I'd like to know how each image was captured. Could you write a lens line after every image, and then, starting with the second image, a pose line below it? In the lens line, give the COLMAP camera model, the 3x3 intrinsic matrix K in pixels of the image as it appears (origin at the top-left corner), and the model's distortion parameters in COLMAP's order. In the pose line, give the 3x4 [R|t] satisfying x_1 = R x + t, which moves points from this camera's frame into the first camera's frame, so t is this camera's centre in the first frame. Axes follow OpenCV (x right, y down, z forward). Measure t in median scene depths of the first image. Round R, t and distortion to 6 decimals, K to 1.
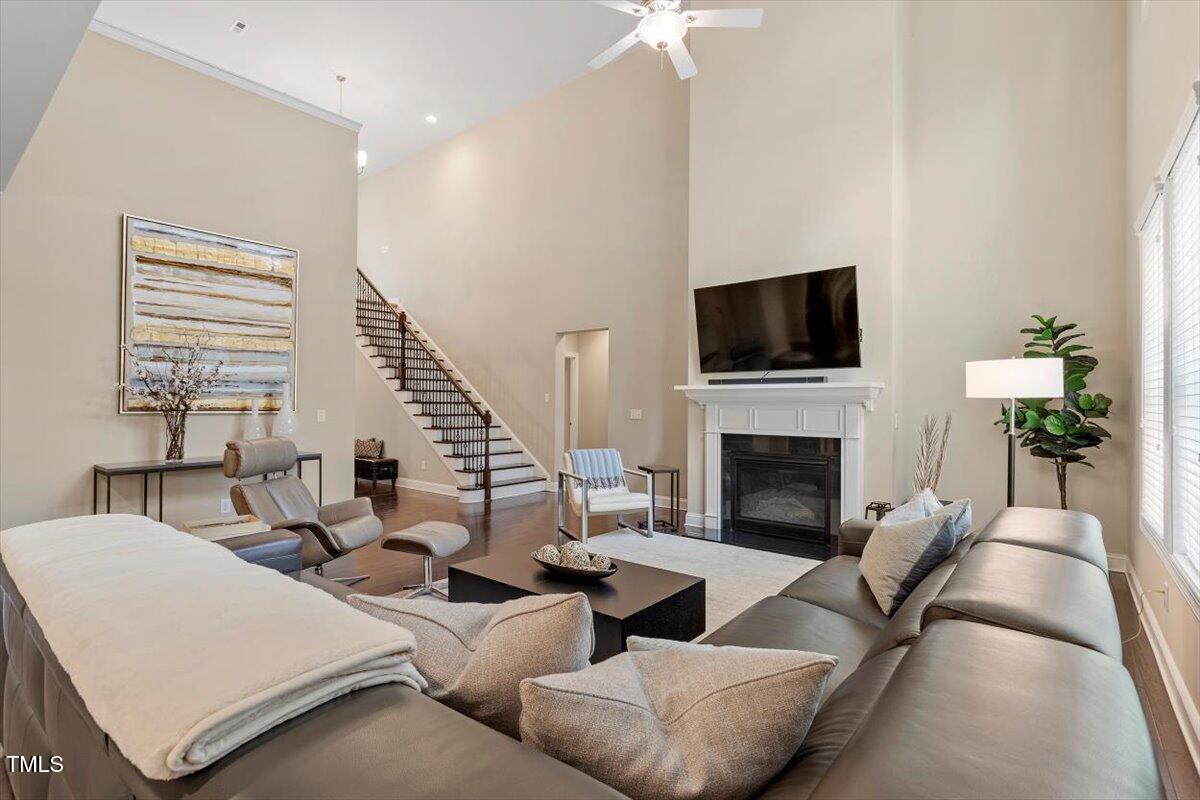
lens RADIAL K [[571.8, 0, 605.6], [0, 571.8, 401.5], [0, 0, 1]] dist [0.002708, 0.000326]
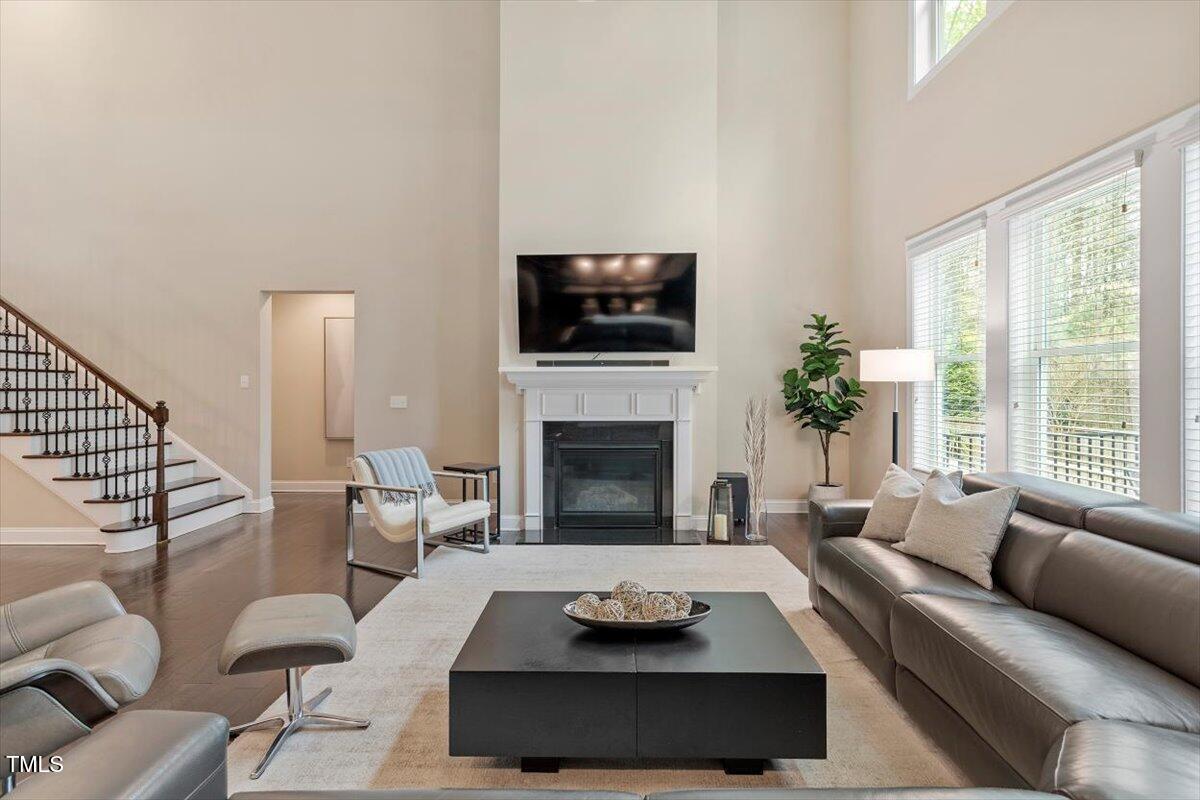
lens RADIAL K [[571.8, 0, 599.8], [0, 571.8, 389.0], [0, 0, 1]] dist [0.002708, 0.000326]
pose [[0.784101, -0.007279, 0.620590, -0.274934], [0.003867, 0.999969, 0.006842, -0.000246], [-0.620621, -0.002965, 0.784105, 0.243357]]
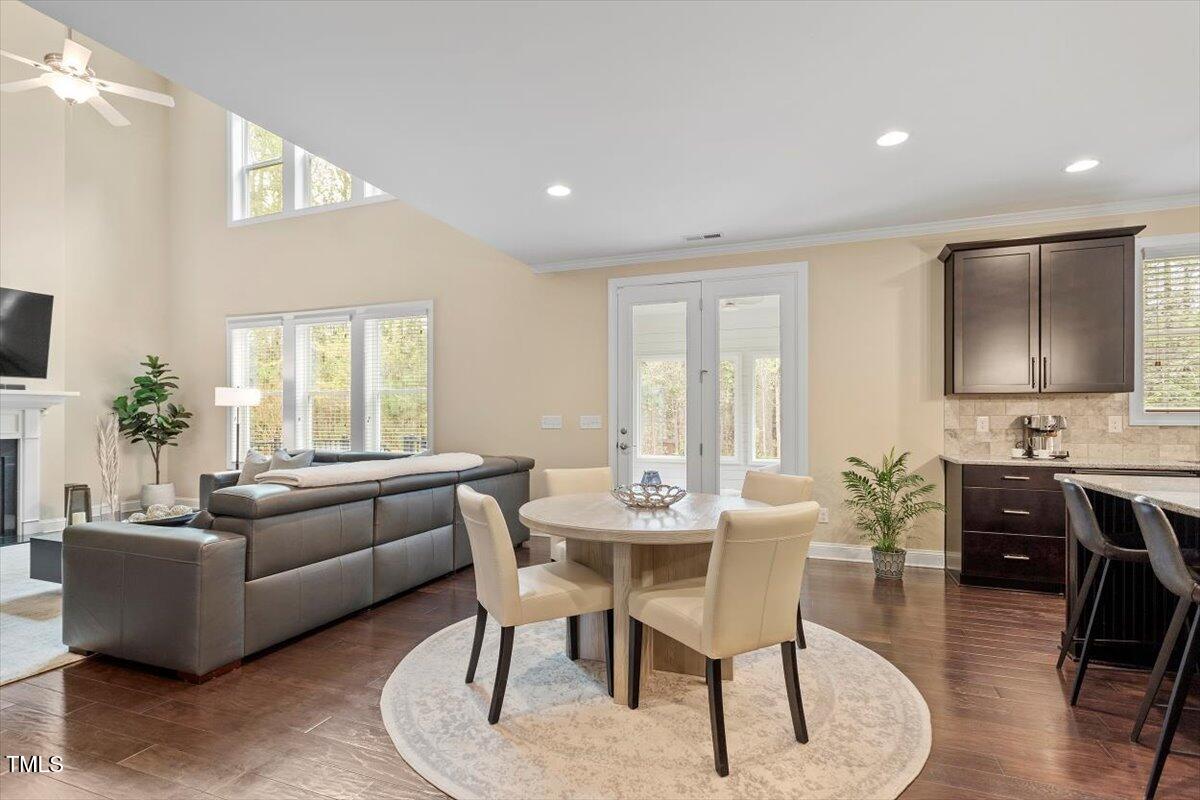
lens RADIAL K [[571.8, 0, 601.9], [0, 571.8, 417.4], [0, 0, 1]] dist [0.002708, 0.000326]
pose [[-0.310945, -0.001374, 0.950427, -0.888766], [-0.000353, 0.999999, 0.001330, 0.016900], [-0.950428, 0.000078, -0.310945, 0.214677]]
